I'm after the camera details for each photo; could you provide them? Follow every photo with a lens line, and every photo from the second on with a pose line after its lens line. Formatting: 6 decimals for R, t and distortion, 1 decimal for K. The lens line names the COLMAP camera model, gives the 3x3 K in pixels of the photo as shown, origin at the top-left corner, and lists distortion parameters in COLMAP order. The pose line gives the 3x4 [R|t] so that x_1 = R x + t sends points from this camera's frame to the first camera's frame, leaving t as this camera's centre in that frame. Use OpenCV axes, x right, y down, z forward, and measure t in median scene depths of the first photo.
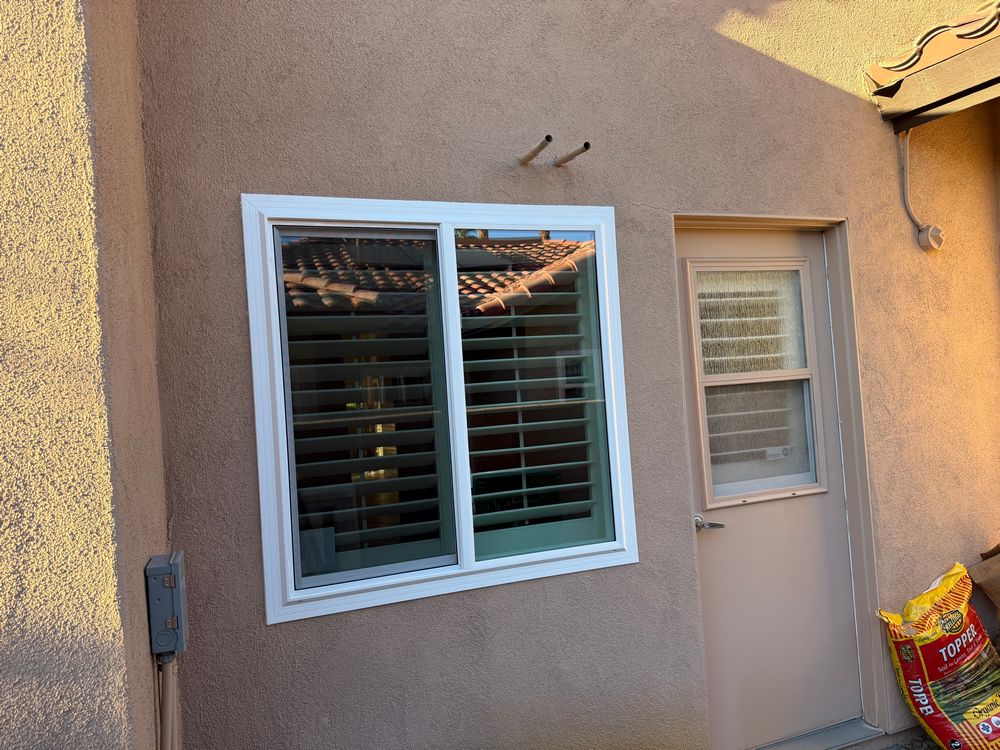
lens RADIAL K [[719.1, 0, 503.1], [0, 719.1, 379.1], [0, 0, 1]] dist [0.044162, -0.046818]
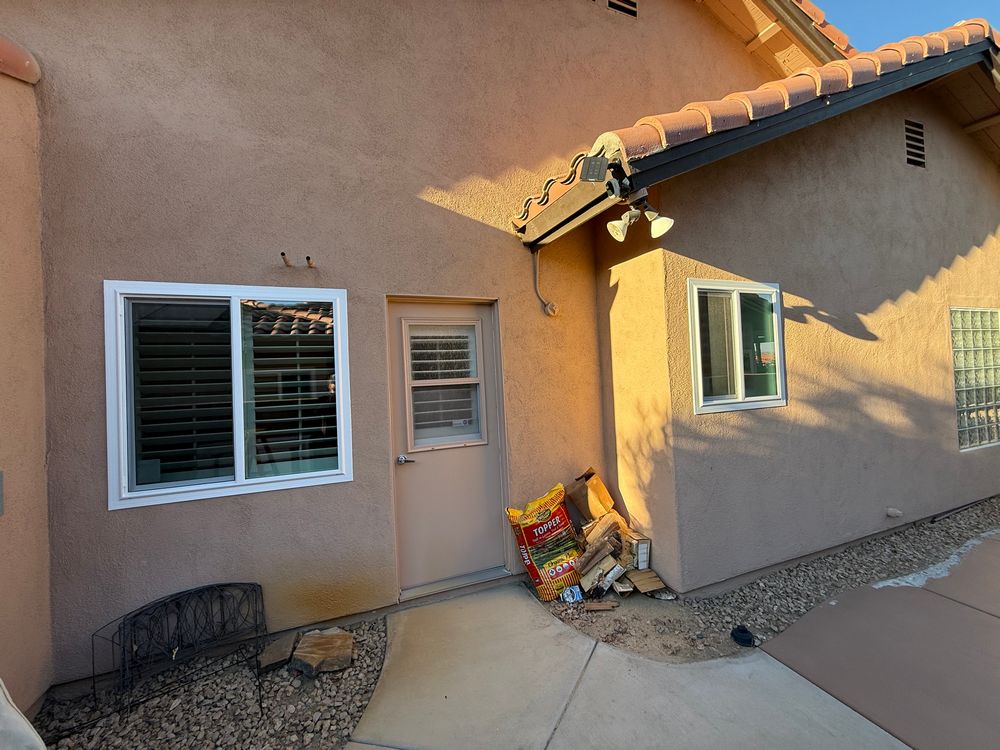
lens RADIAL K [[395.5, 0, 500.0], [0, 395.5, 375.0], [0, 0, 1]] dist [-0.000119, 0.001013]
pose [[0.999792, 0.020399, 0.000848, 0.505509], [-0.020396, 0.999788, -0.002838, -0.021503], [-0.000906, 0.002820, 0.999996, -0.019126]]
